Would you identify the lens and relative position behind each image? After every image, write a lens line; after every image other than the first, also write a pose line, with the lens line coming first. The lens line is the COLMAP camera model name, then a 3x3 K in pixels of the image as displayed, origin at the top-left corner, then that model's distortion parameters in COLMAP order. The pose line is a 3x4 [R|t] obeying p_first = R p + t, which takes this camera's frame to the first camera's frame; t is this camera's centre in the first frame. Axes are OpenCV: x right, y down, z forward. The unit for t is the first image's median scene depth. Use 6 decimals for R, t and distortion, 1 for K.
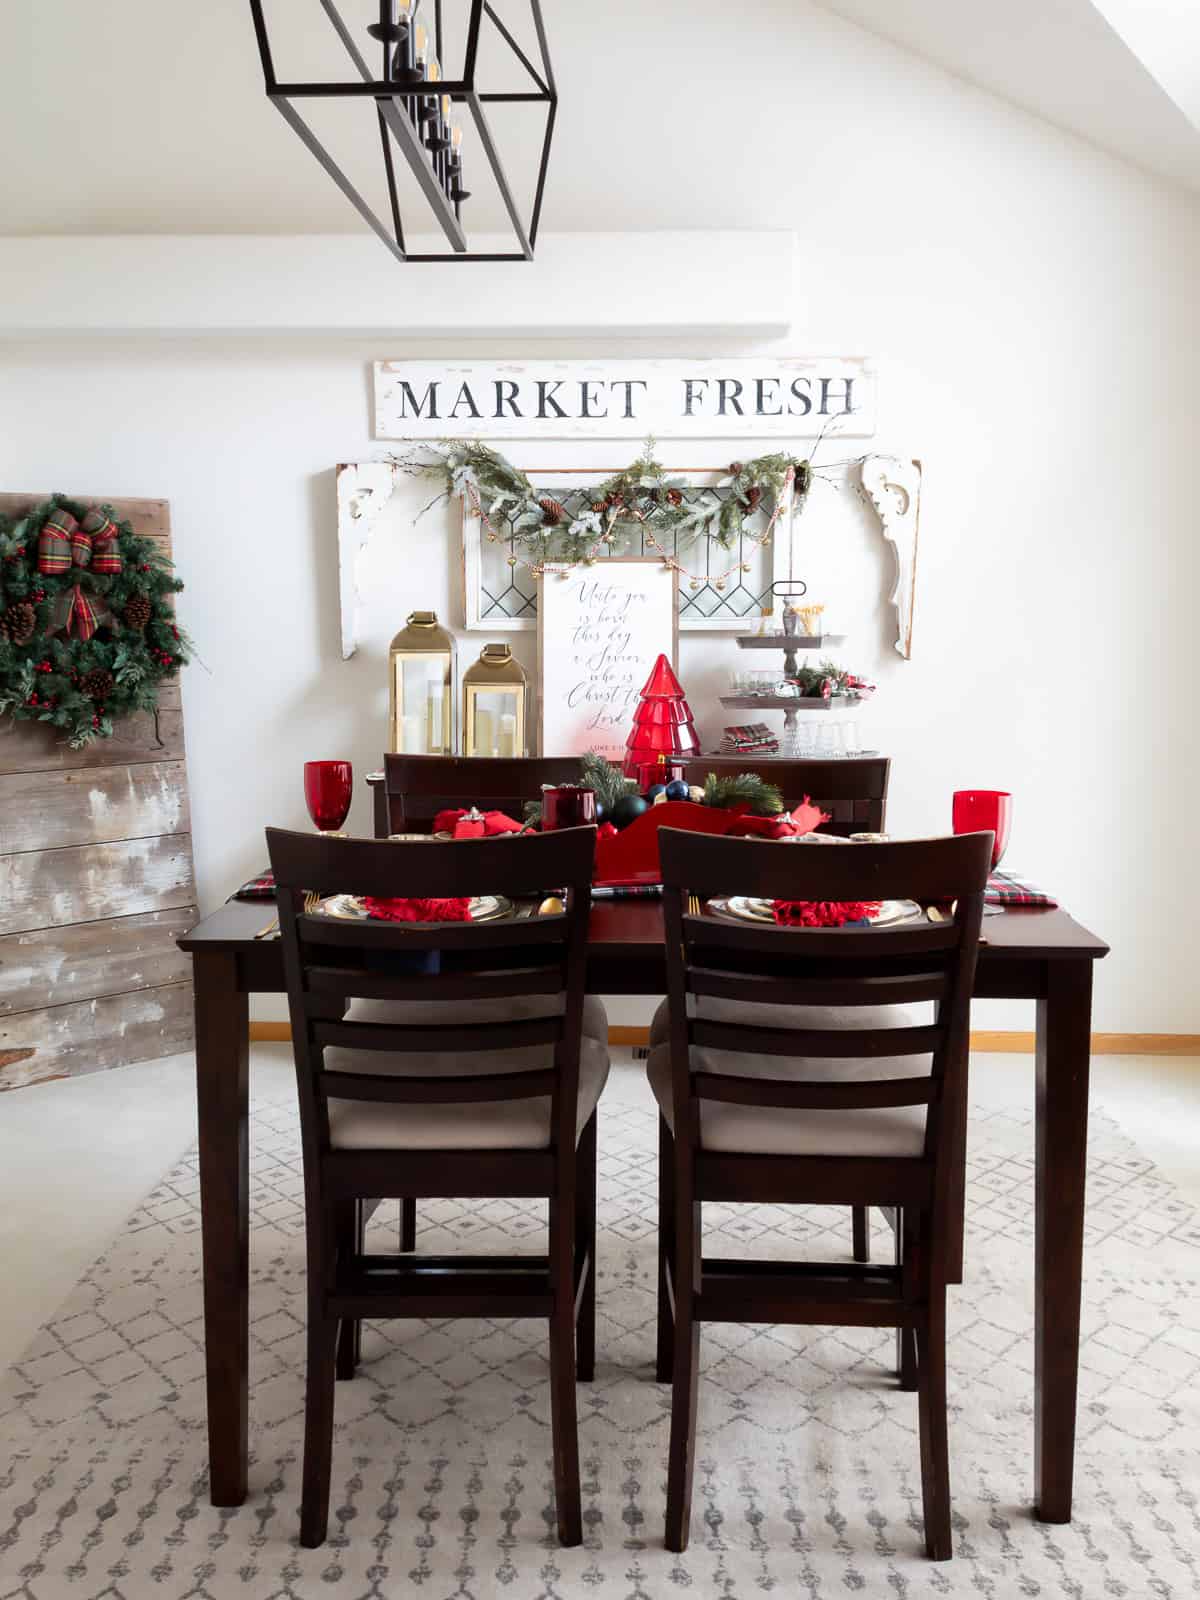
lens RADIAL K [[1426.2, 0, 595.4], [0, 1426.2, 761.7], [0, 0, 1]] dist [0.050640, -0.048622]
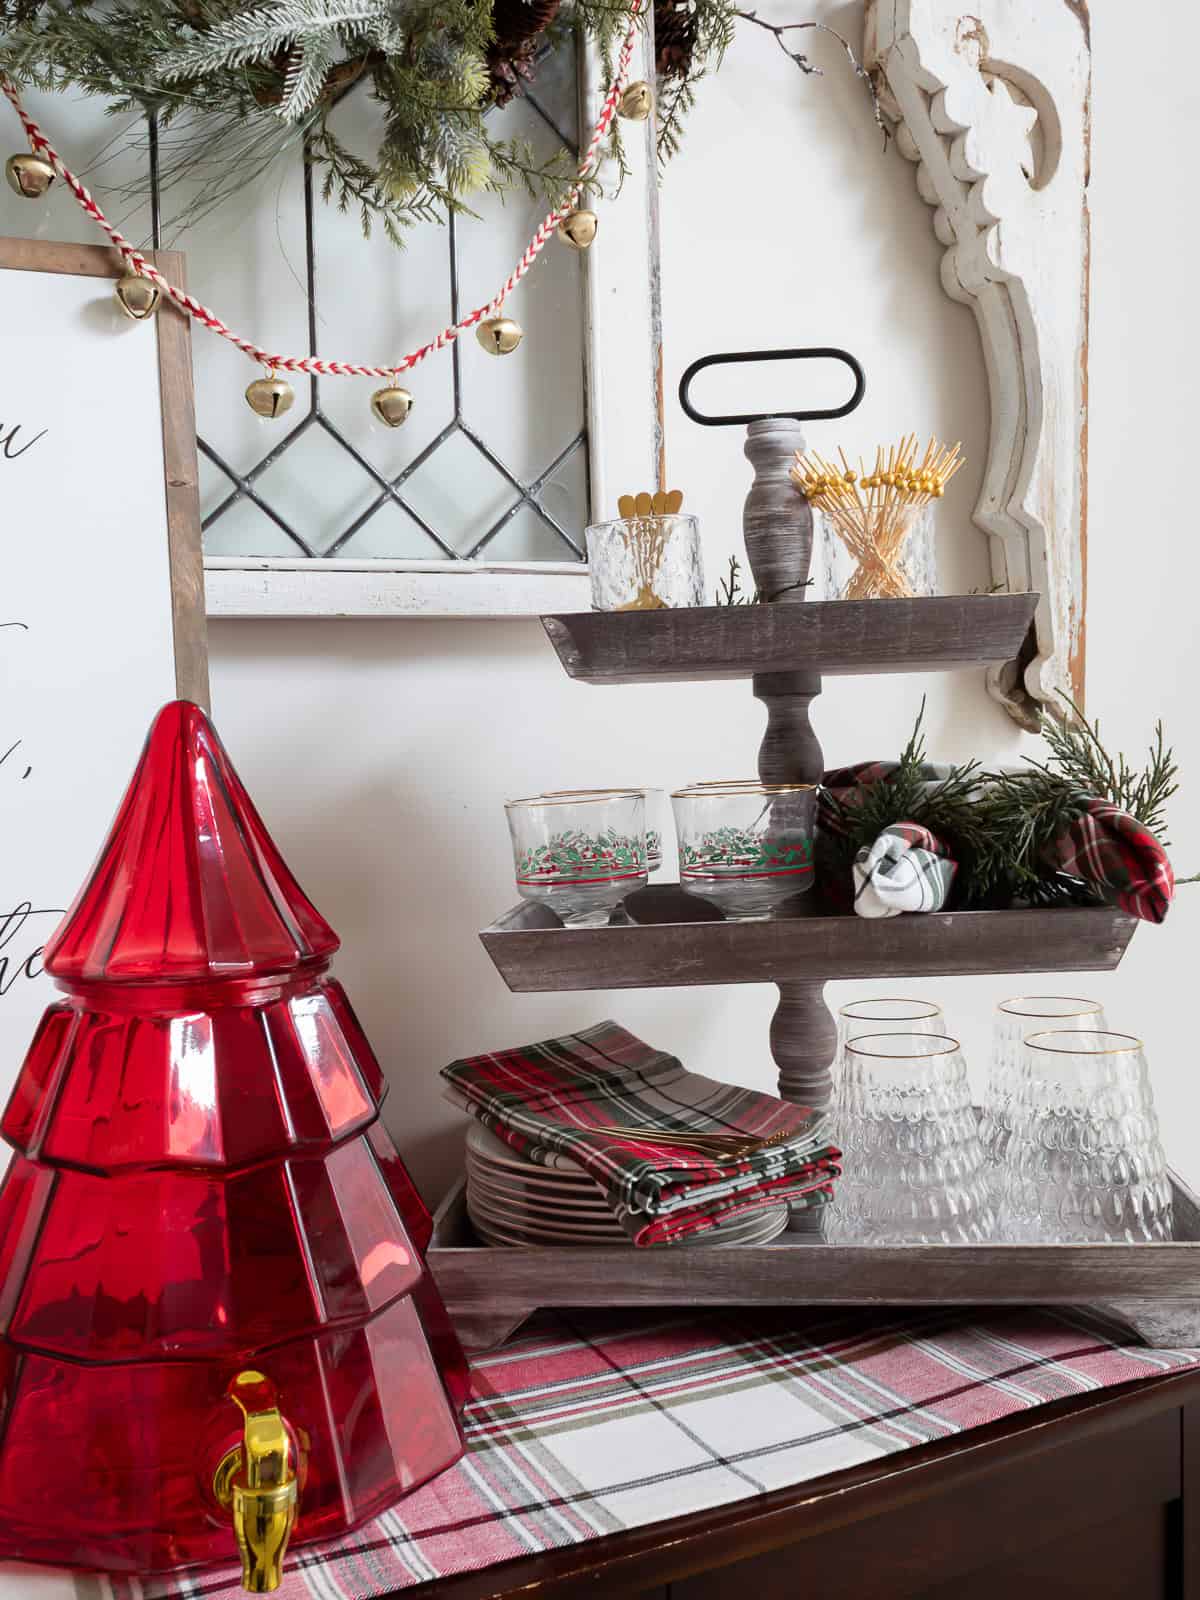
lens RADIAL K [[1504.0, 0, 600.8], [0, 1504.0, 784.0], [0, 0, 1]] dist [0.037670, 0.000000]
pose [[0.895199, -0.035262, 0.444270, 0.012737], [0.070946, 0.995428, -0.063949, -0.049554], [-0.439984, 0.088766, 0.893608, 0.789698]]
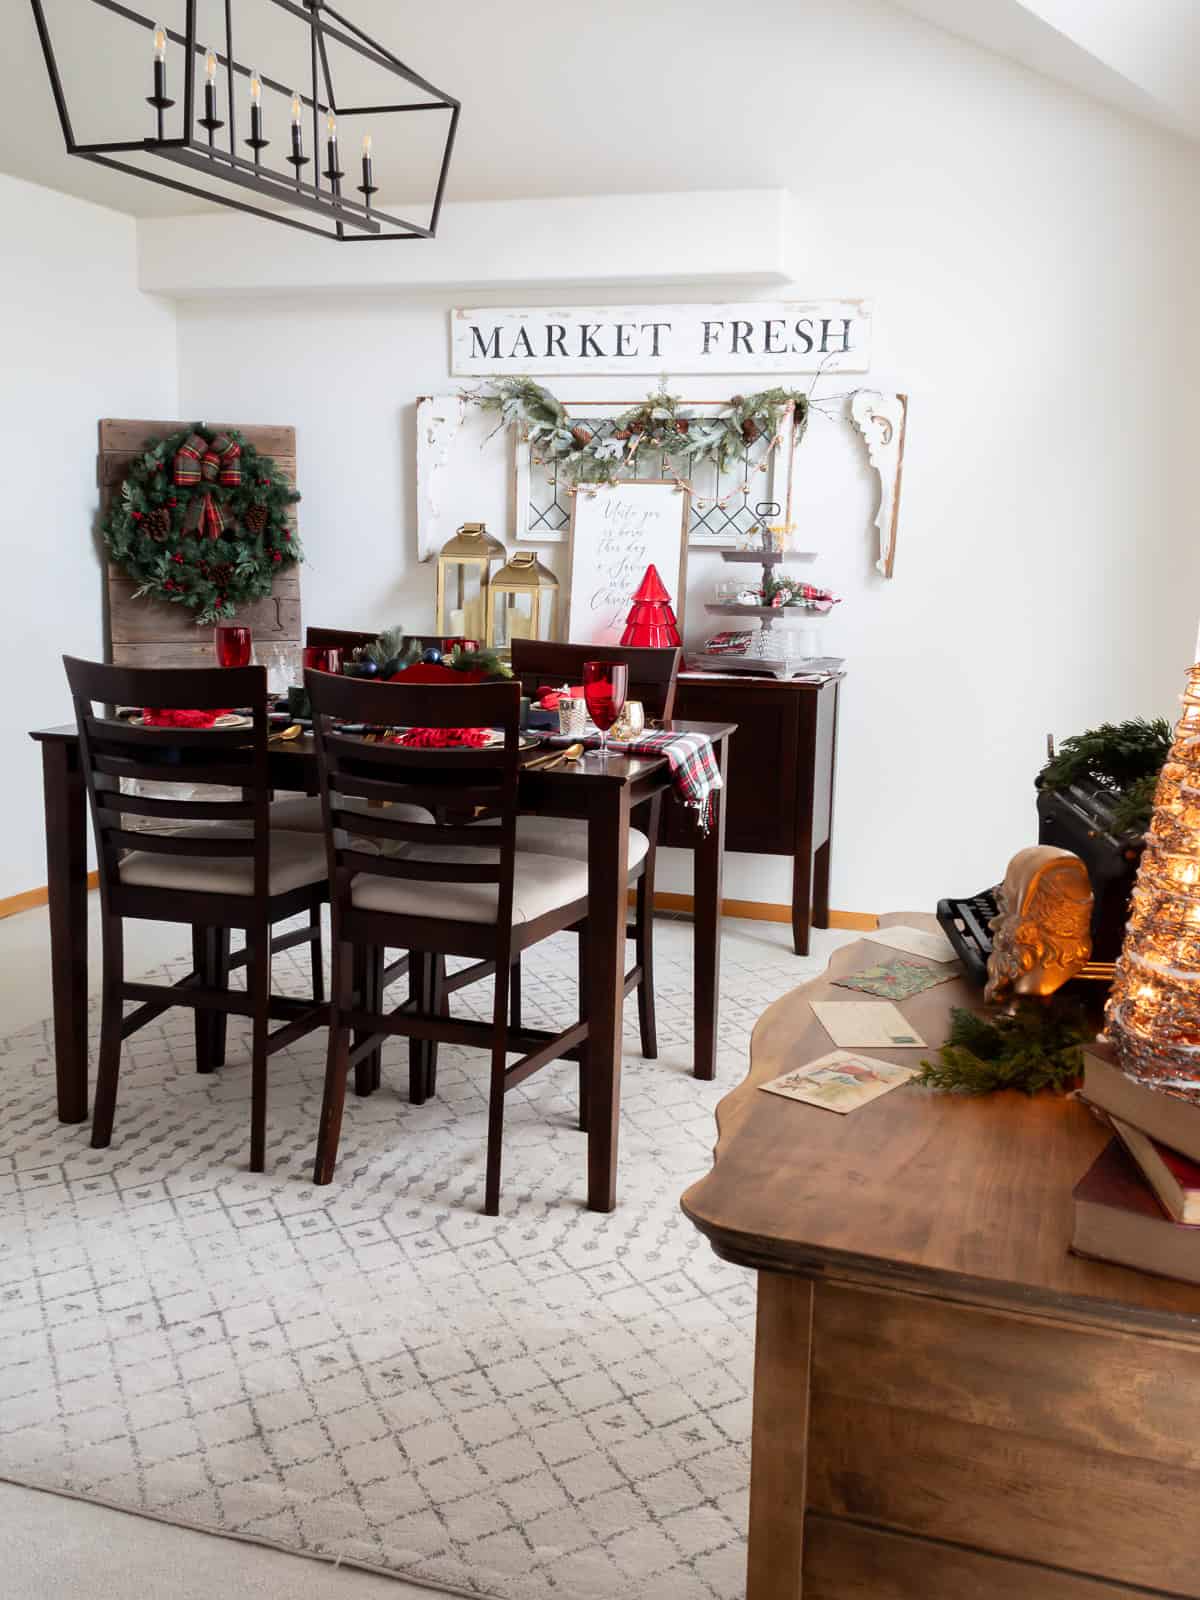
lens RADIAL K [[1443.7, 0, 614.6], [0, 1443.7, 745.5], [0, 0, 1]] dist [0.032026, -0.015354]
pose [[0.962707, 0.064060, -0.262854, 0.318774], [-0.053838, 0.997493, 0.045918, 0.017811], [0.265136, -0.030054, 0.963742, -0.130405]]
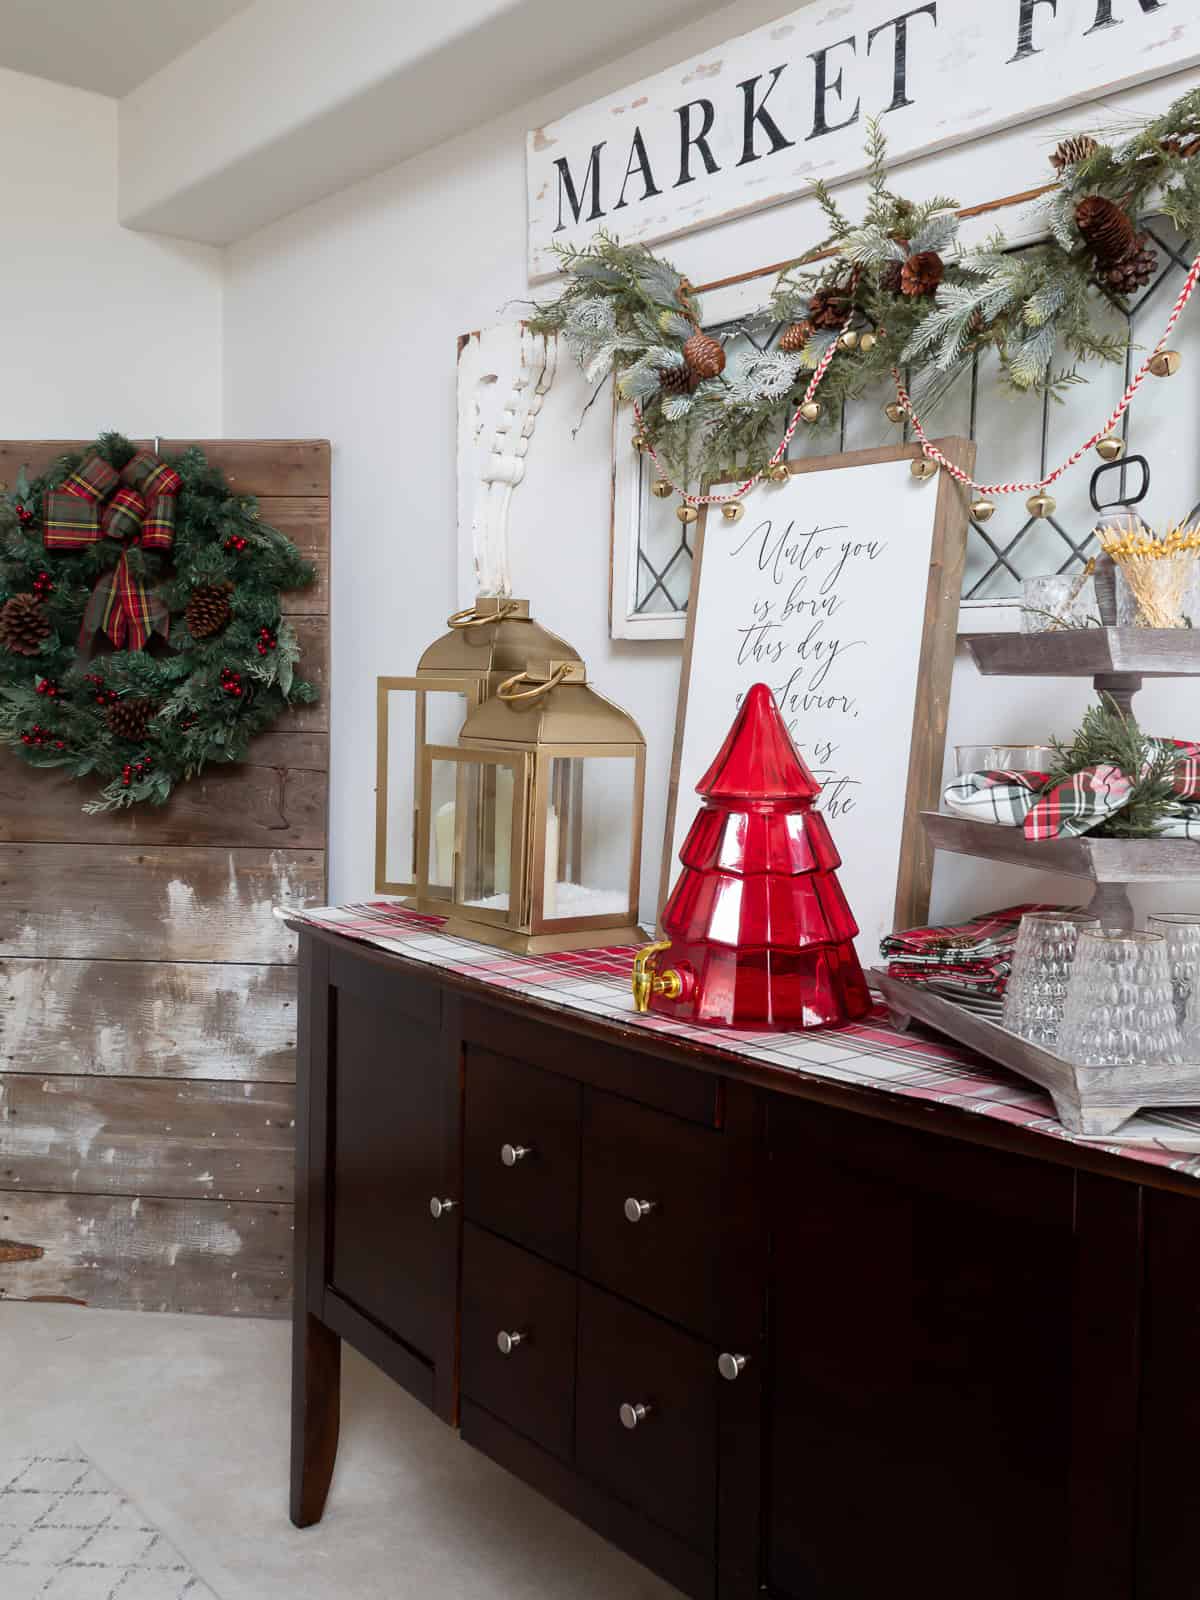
lens RADIAL K [[1504.0, 0, 609.2], [0, 1504.0, 782.6], [0, 0, 1]] dist [0.037670, 0.000000]
pose [[0.678846, 0.063898, -0.731495, 0.295938], [-0.101554, 0.994803, -0.007346, -0.040996], [0.727224, 0.079273, 0.681807, 0.673114]]
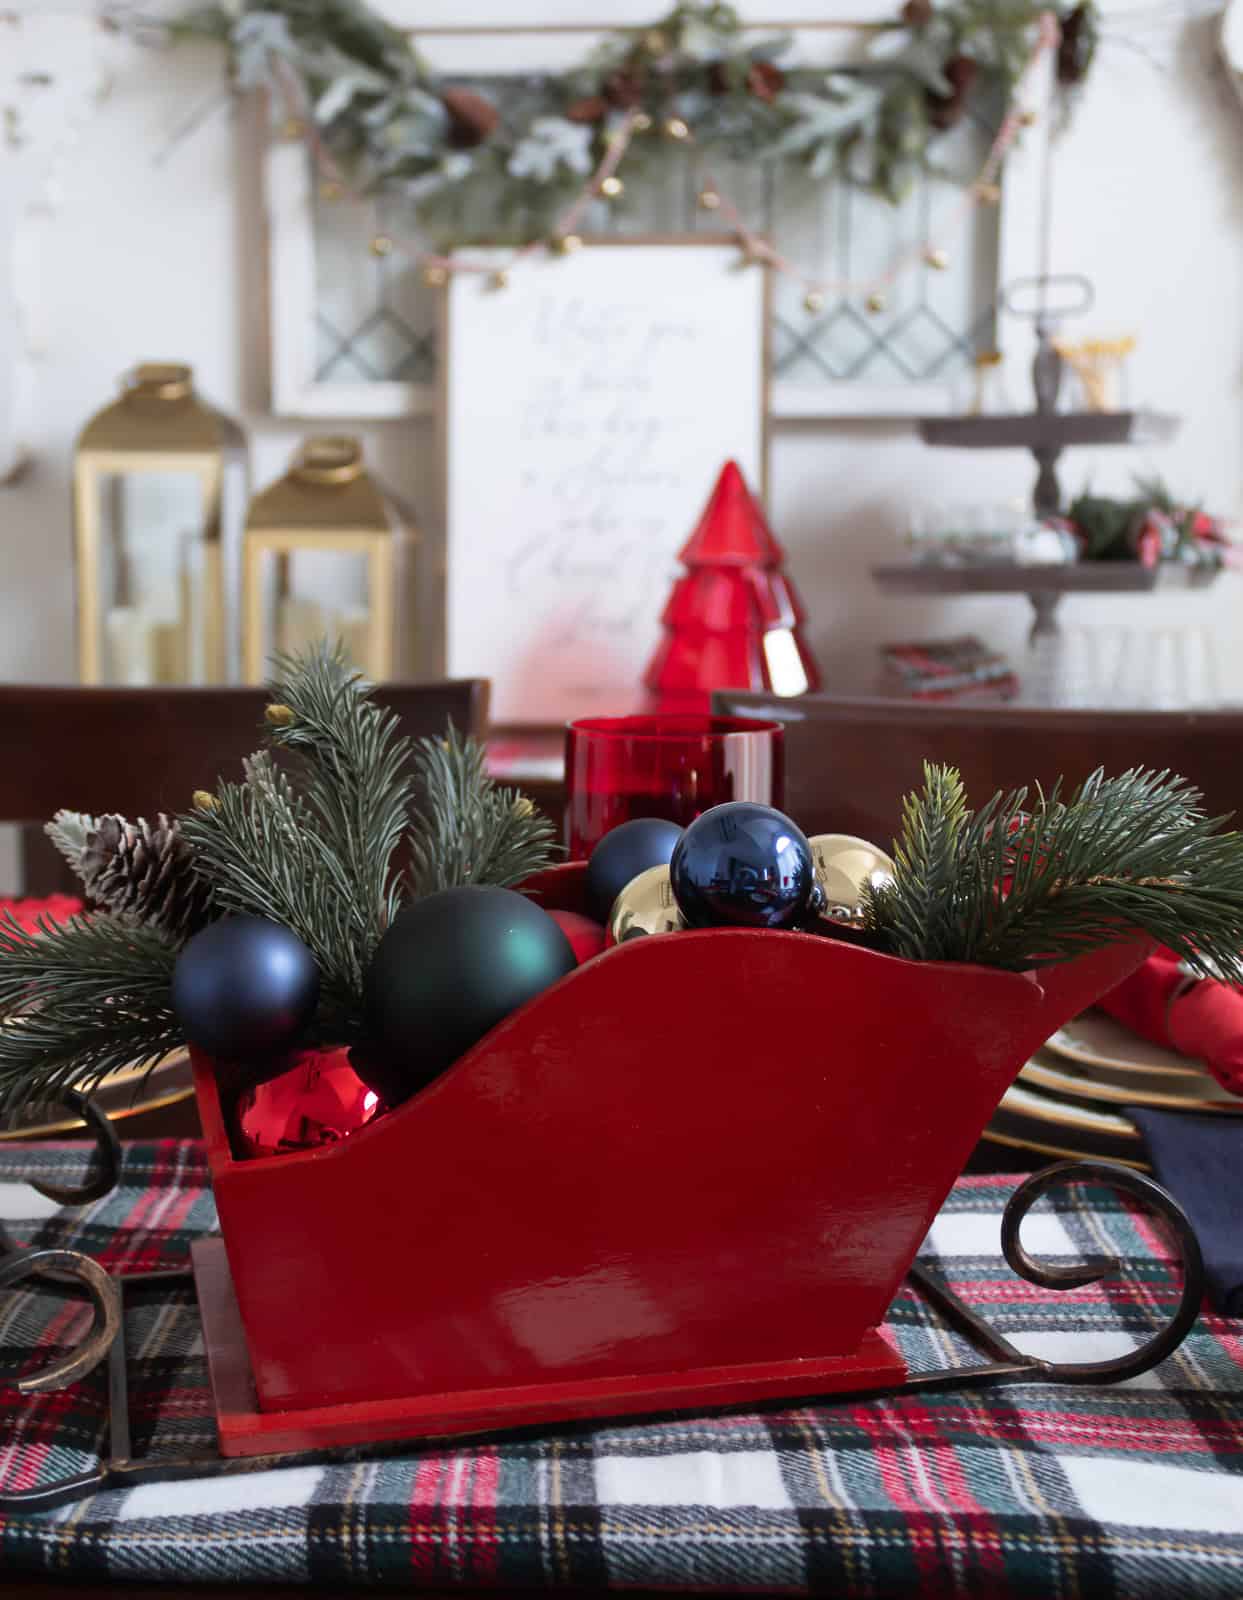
lens RADIAL K [[1961.7, 0, 619.9], [0, 1961.7, 794.4], [0, 0, 1]] dist [0.003239, 0.000000]
pose [[0.999749, 0.010179, -0.019977, 0.026376], [-0.009550, 0.999463, 0.031343, 0.002443], [0.020285, -0.031145, 0.999309, 0.423539]]
